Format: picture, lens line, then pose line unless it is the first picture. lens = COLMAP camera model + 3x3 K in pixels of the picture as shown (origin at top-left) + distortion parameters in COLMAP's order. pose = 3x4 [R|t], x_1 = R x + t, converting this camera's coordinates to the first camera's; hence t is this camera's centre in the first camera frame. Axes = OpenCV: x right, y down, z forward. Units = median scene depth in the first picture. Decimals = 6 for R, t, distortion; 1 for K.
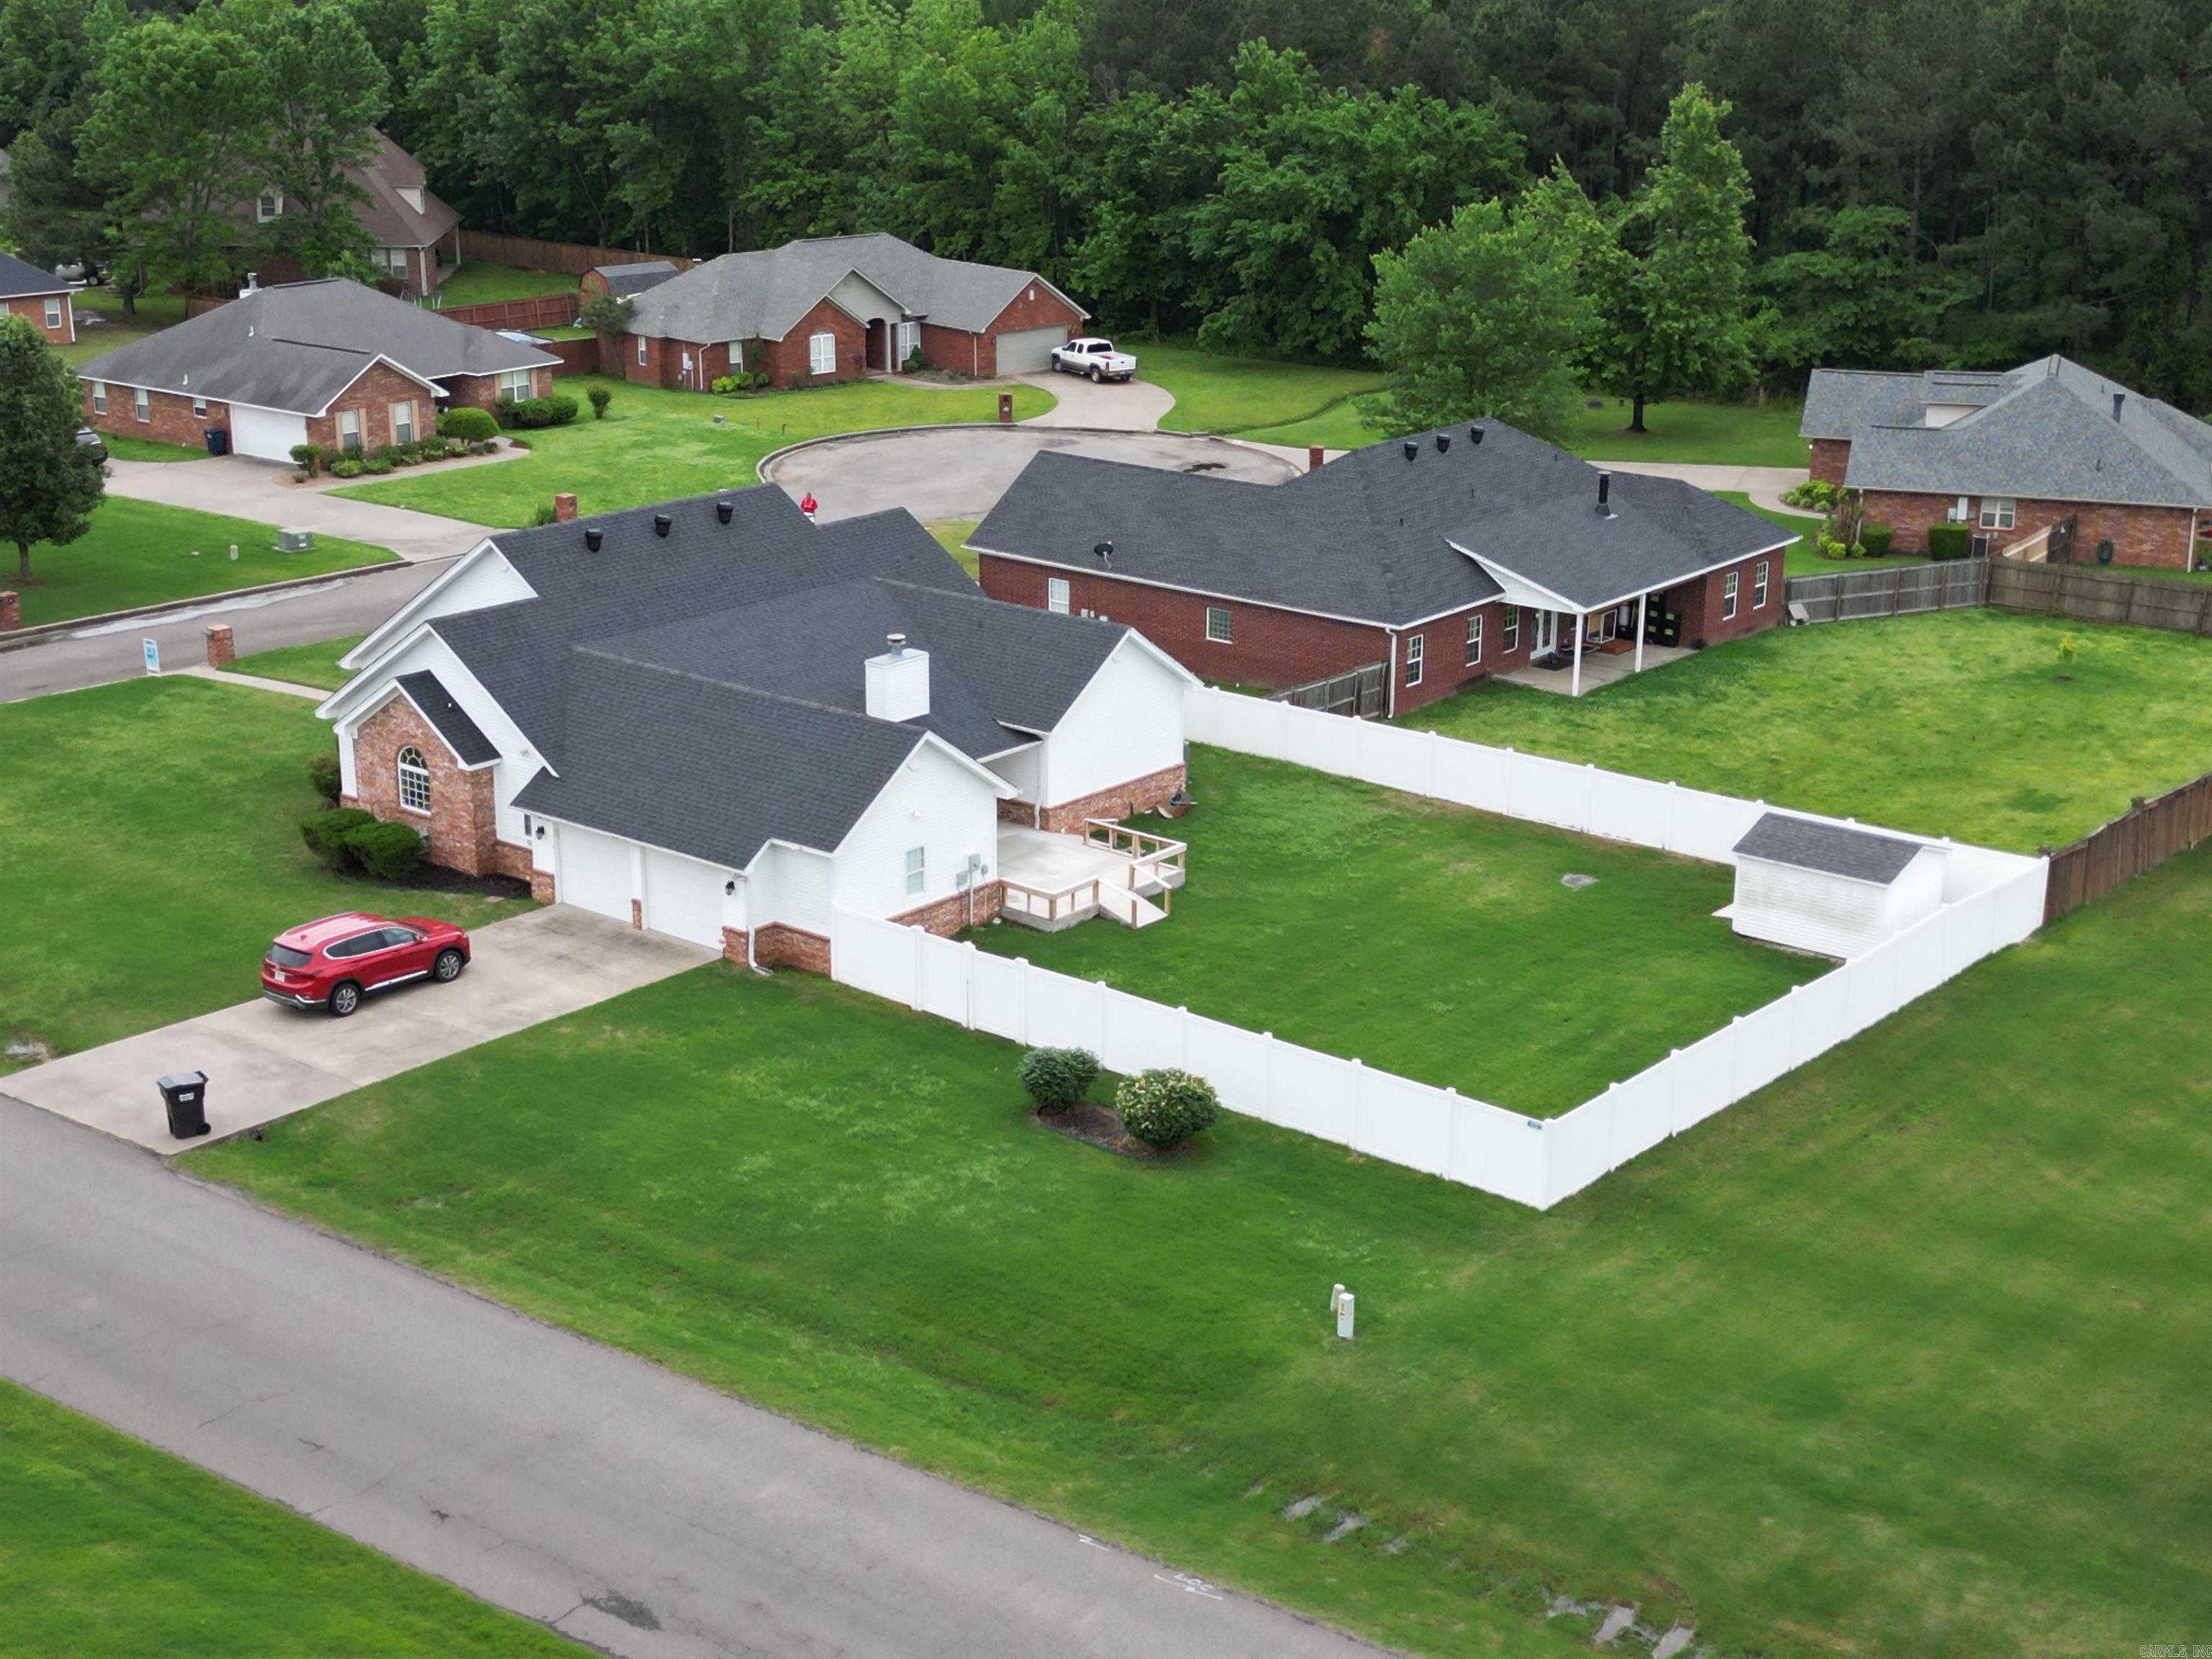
lens RADIAL K [[3066.8, 0, 1095.5], [0, 3066.8, 840.7], [0, 0, 1]] dist [0.187979, -0.551946]
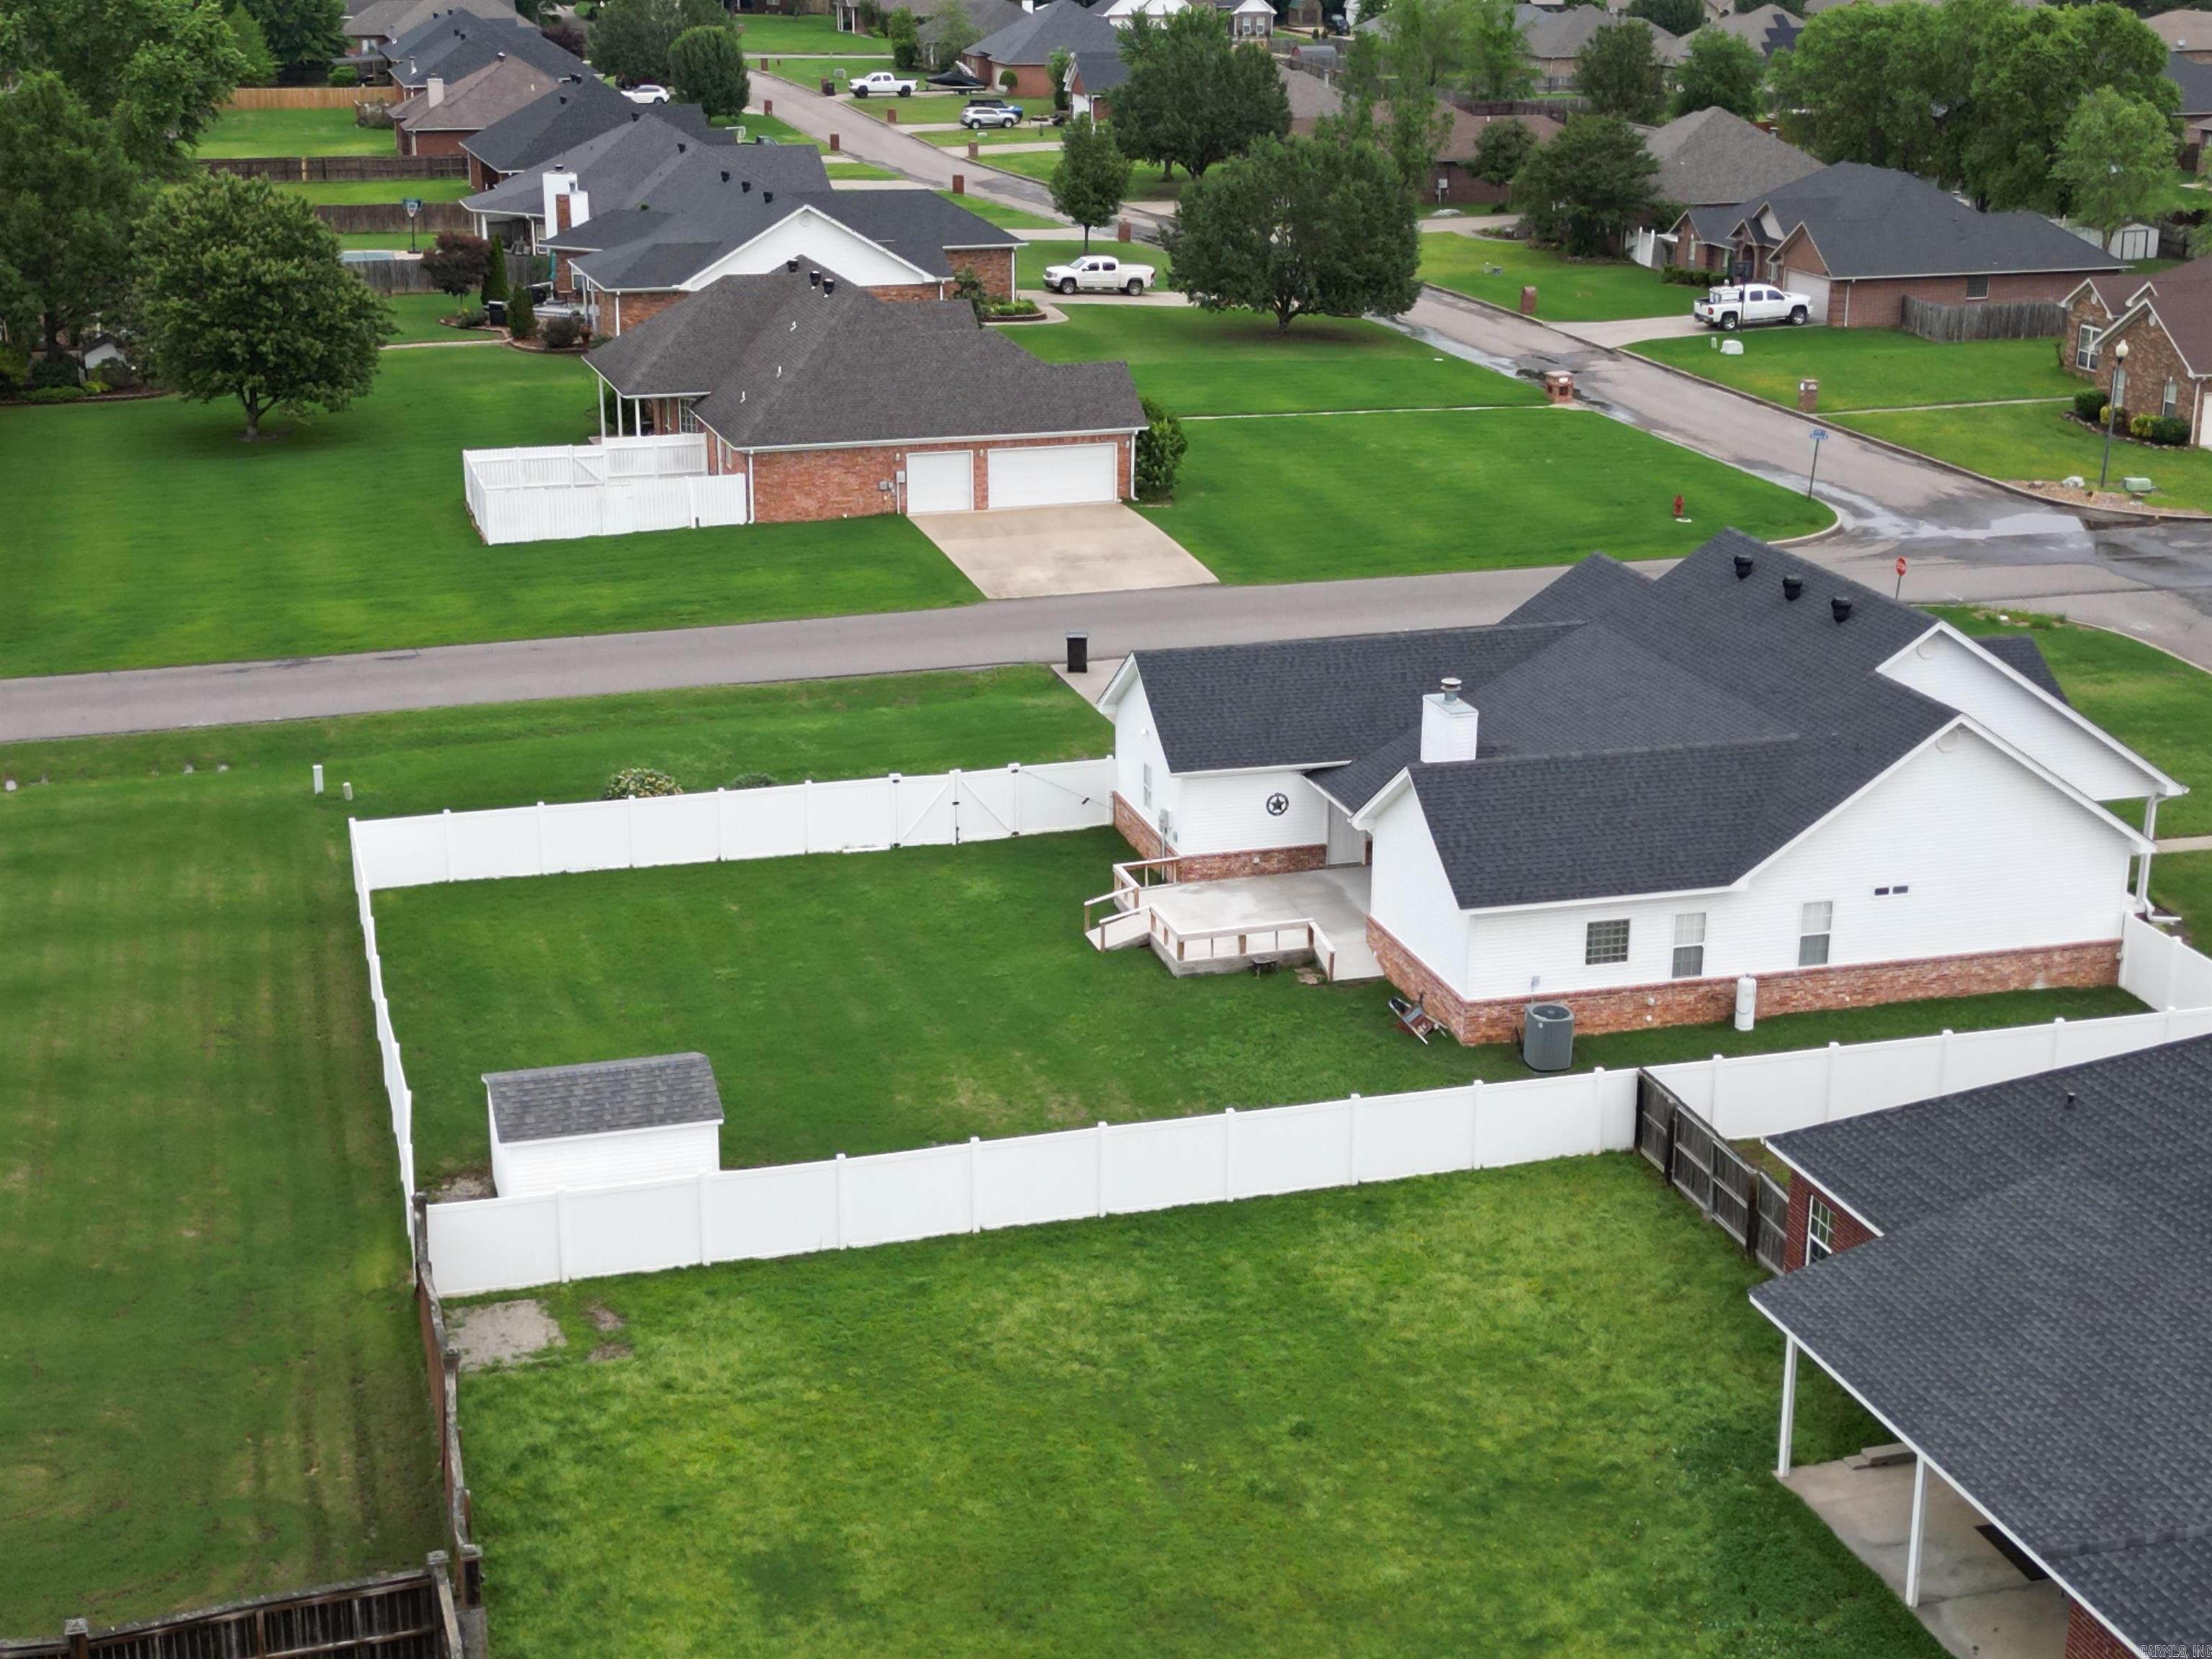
lens RADIAL K [[3066.8, 0, 1095.5], [0, 3066.8, 840.7], [0, 0, 1]] dist [0.187979, -0.551946]
pose [[-0.564558, 0.243446, -0.788675, 0.786643], [-0.257054, 0.856137, 0.448278, -0.441947], [0.784345, 0.455811, -0.420760, 1.431464]]
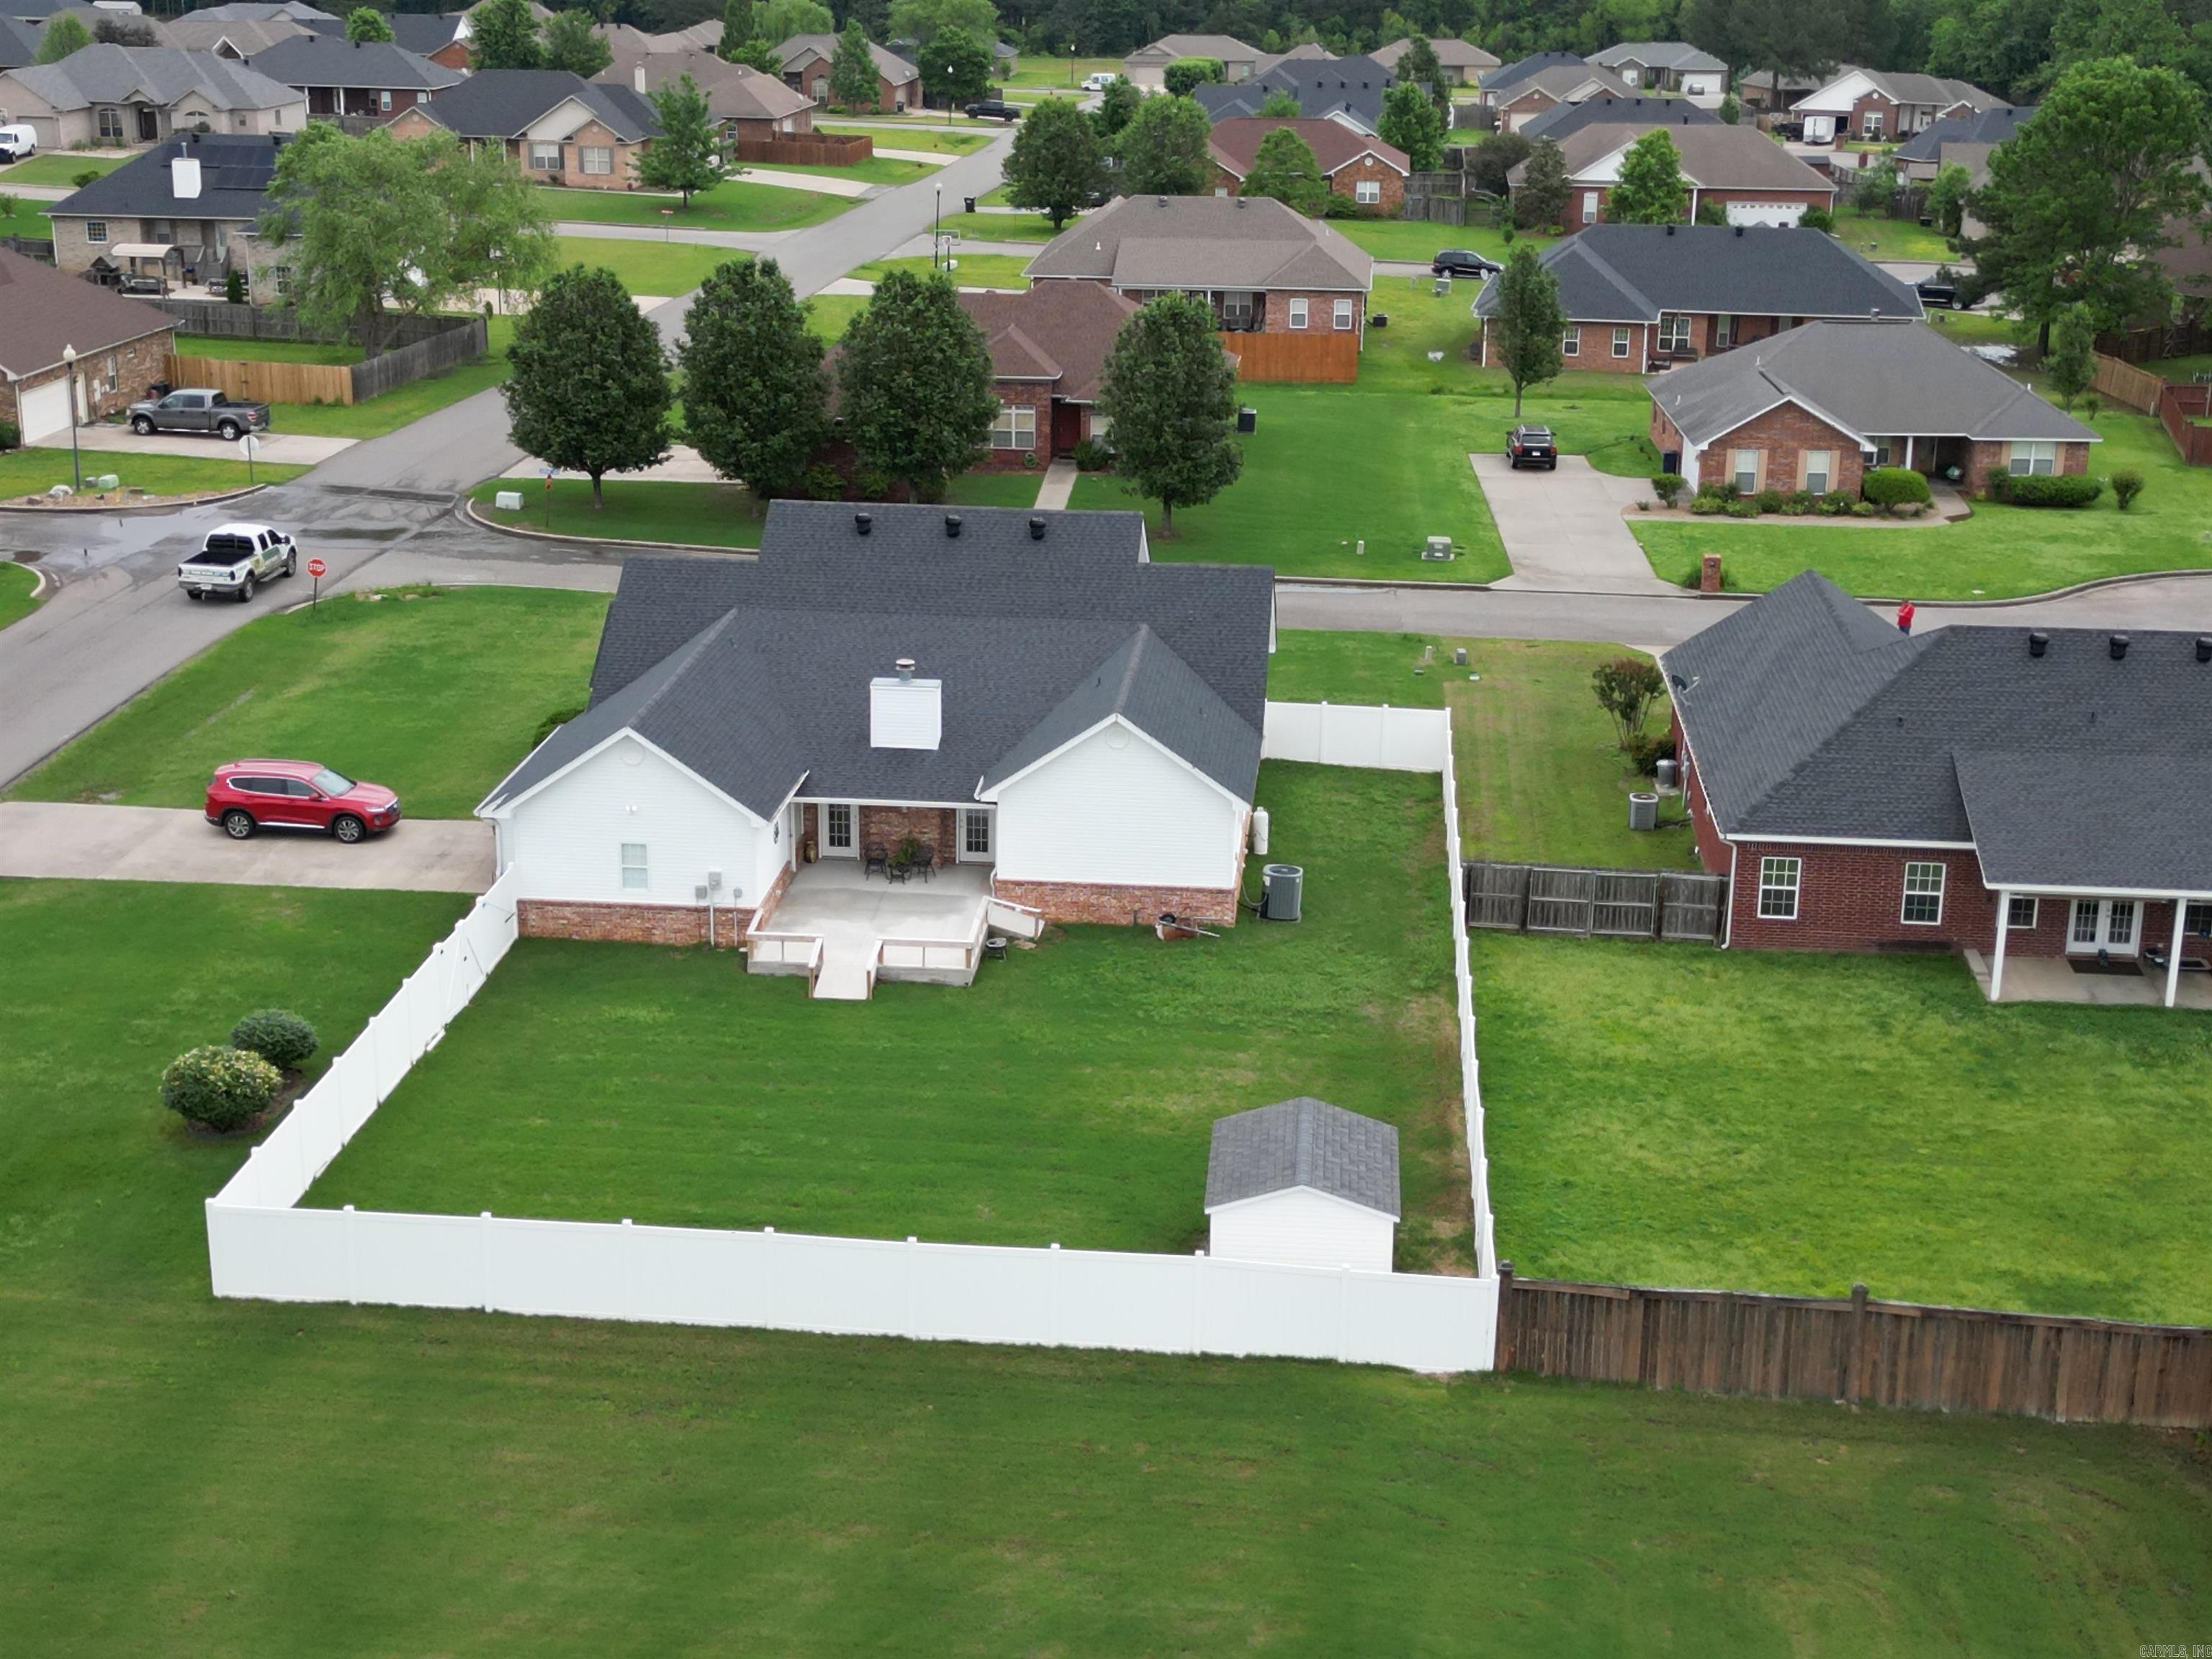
lens RADIAL K [[3066.8, 0, 1095.5], [0, 3066.8, 840.7], [0, 0, 1]] dist [0.187979, -0.551946]
pose [[0.564231, 0.247125, -0.787764, 0.807965], [-0.256843, 0.959346, 0.116989, -0.152746], [0.784650, 0.136323, 0.604765, 0.506659]]
